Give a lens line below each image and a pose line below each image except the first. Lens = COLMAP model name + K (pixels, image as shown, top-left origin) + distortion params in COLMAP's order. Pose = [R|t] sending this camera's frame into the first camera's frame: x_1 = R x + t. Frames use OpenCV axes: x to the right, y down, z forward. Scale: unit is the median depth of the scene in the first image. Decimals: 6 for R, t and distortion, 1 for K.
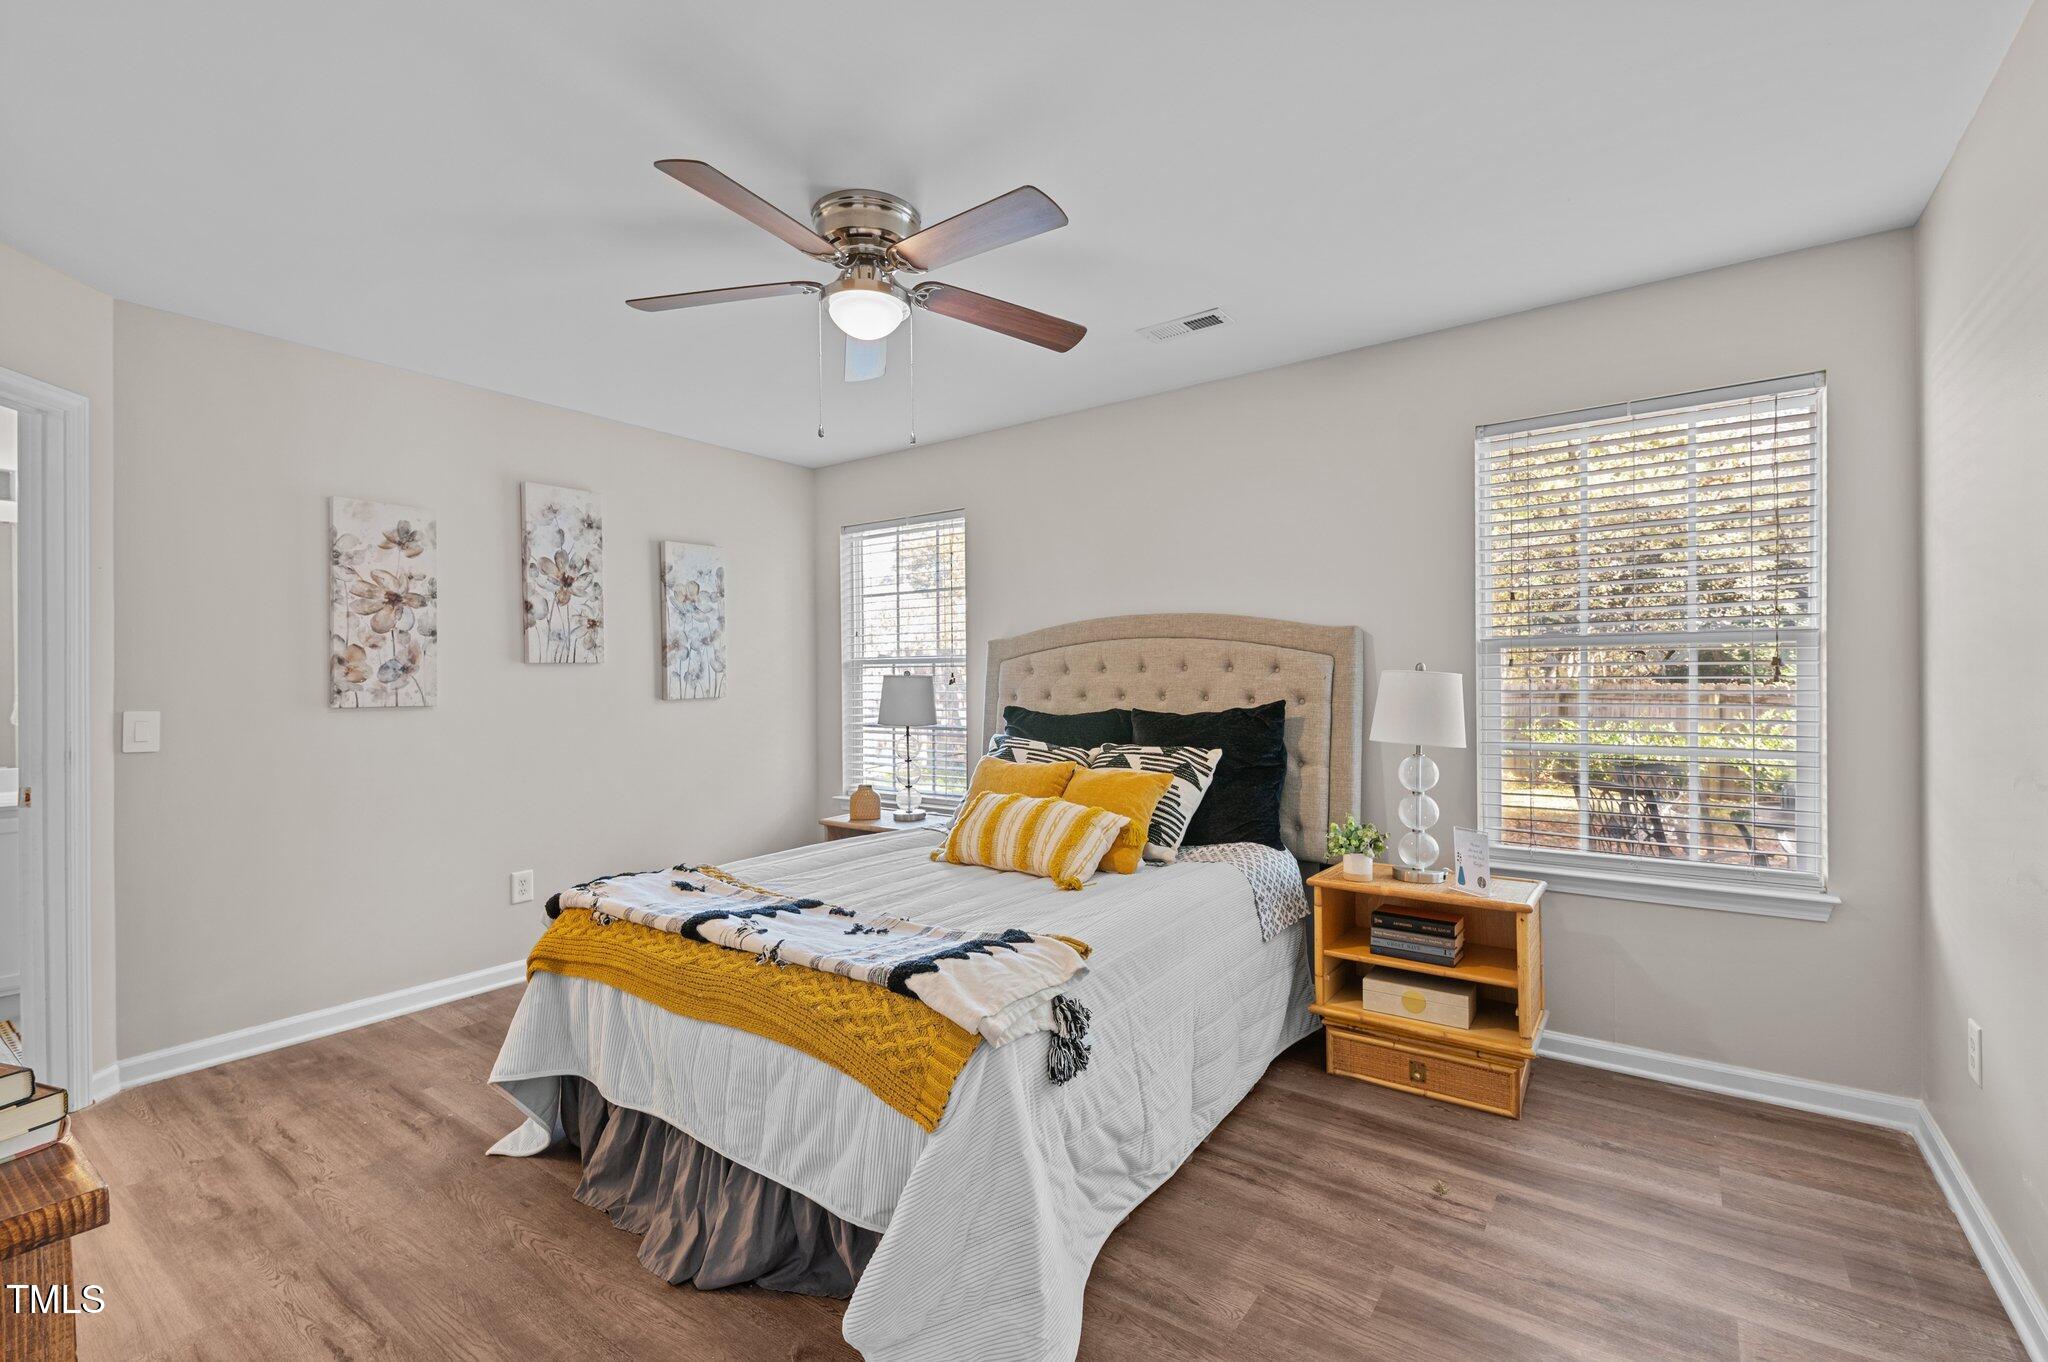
lens RADIAL K [[869.6, 0, 1022.5], [0, 869.6, 686.1], [0, 0, 1]] dist [-0.000033, -0.005093]
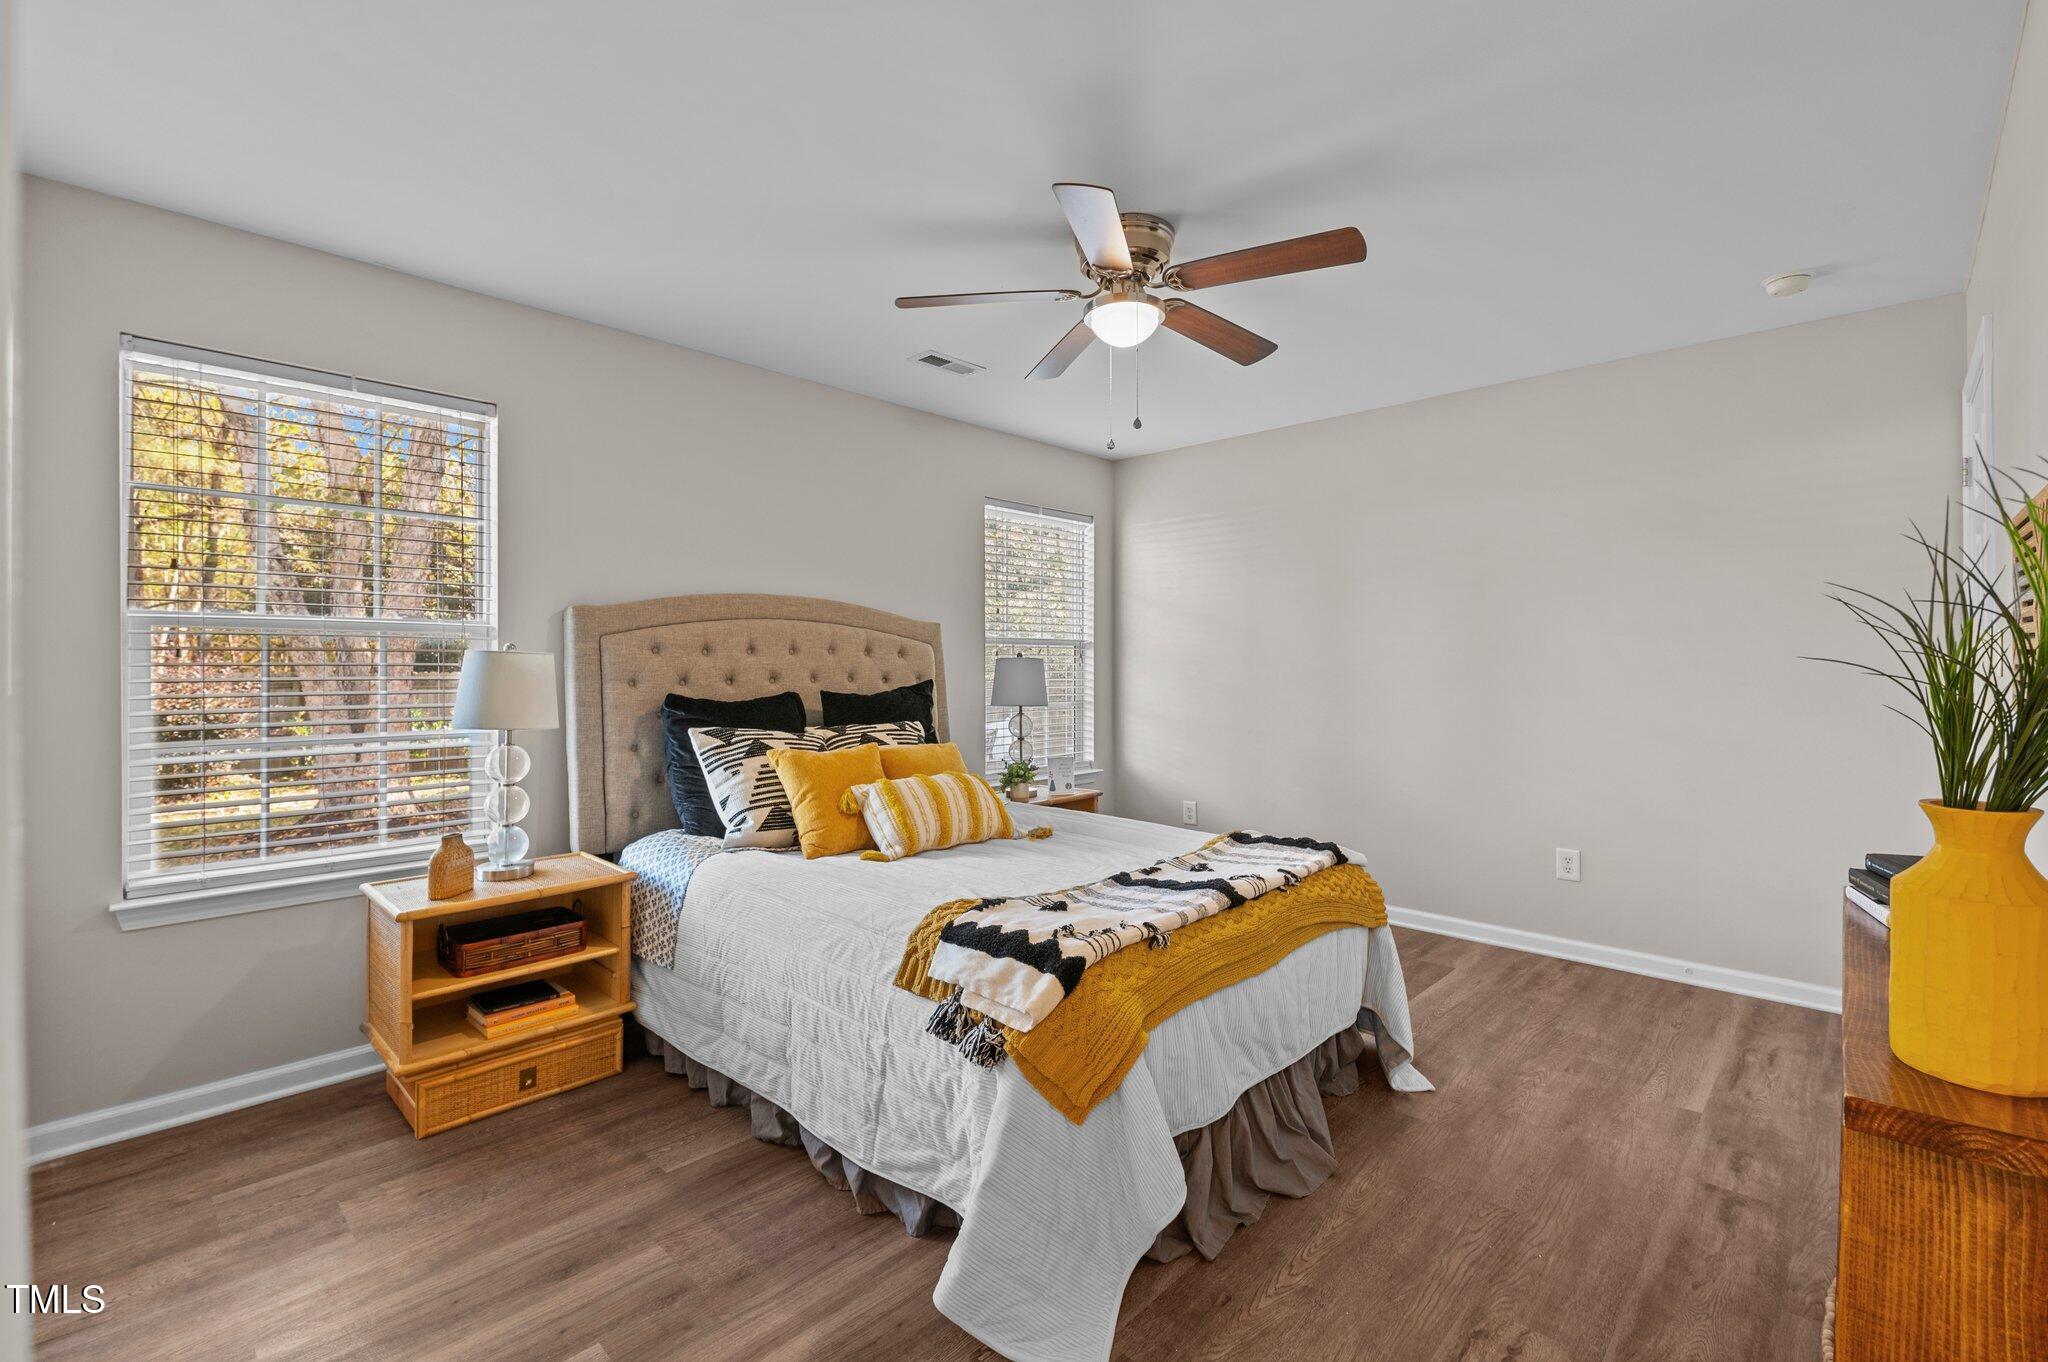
lens RADIAL K [[899.2, 0, 1024.7], [0, 899.2, 700.4], [0, 0, 1]] dist [-0.000392, -0.007148]
pose [[0.138102, -0.030781, 0.989940, -0.853264], [0.002684, 0.999525, 0.030705, 0.005336], [-0.990414, -0.001583, 0.138119, 0.619169]]
